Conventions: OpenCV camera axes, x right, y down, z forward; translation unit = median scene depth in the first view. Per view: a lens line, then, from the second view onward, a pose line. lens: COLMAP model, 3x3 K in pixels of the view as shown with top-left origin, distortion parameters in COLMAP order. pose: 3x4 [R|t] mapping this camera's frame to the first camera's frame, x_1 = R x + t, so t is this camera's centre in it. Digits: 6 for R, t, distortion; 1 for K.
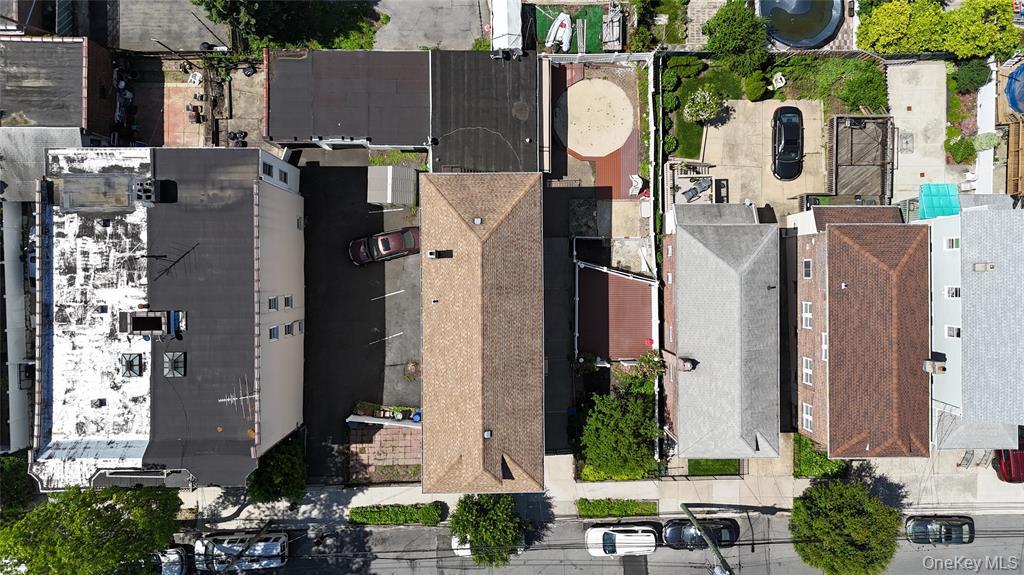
lens RADIAL K [[751.1, 0, 515.6], [0, 751.1, 285.5], [0, 0, 1]] dist [0.083640, -0.084188]
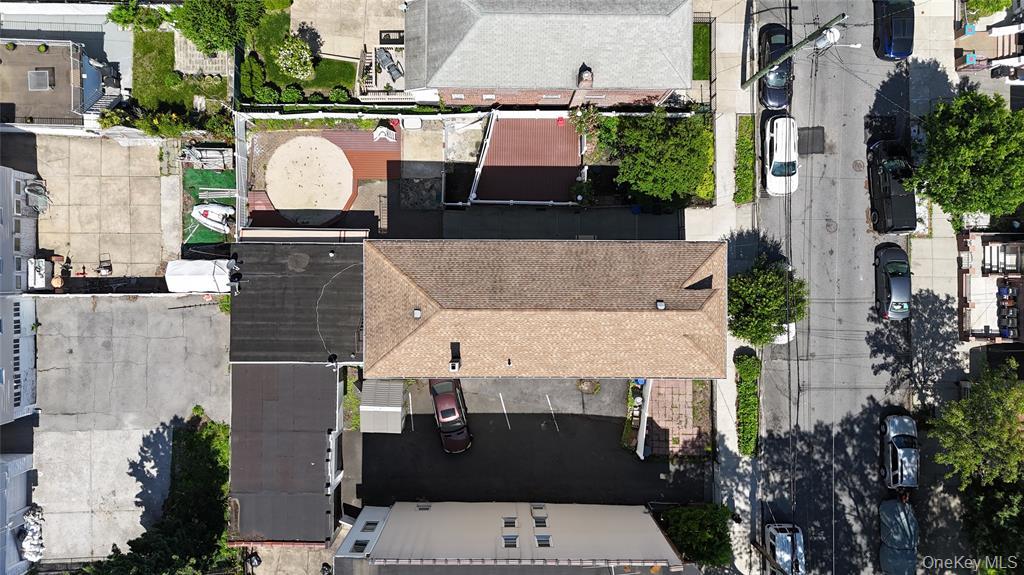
lens RADIAL K [[751.1, 0, 515.6], [0, 751.1, 285.5], [0, 0, 1]] dist [0.083640, -0.084188]
pose [[0.010873, -0.999697, -0.022087, 0.001513], [0.999929, 0.010763, 0.005067, 0.019858], [-0.004828, -0.022140, 0.999743, 0.100014]]
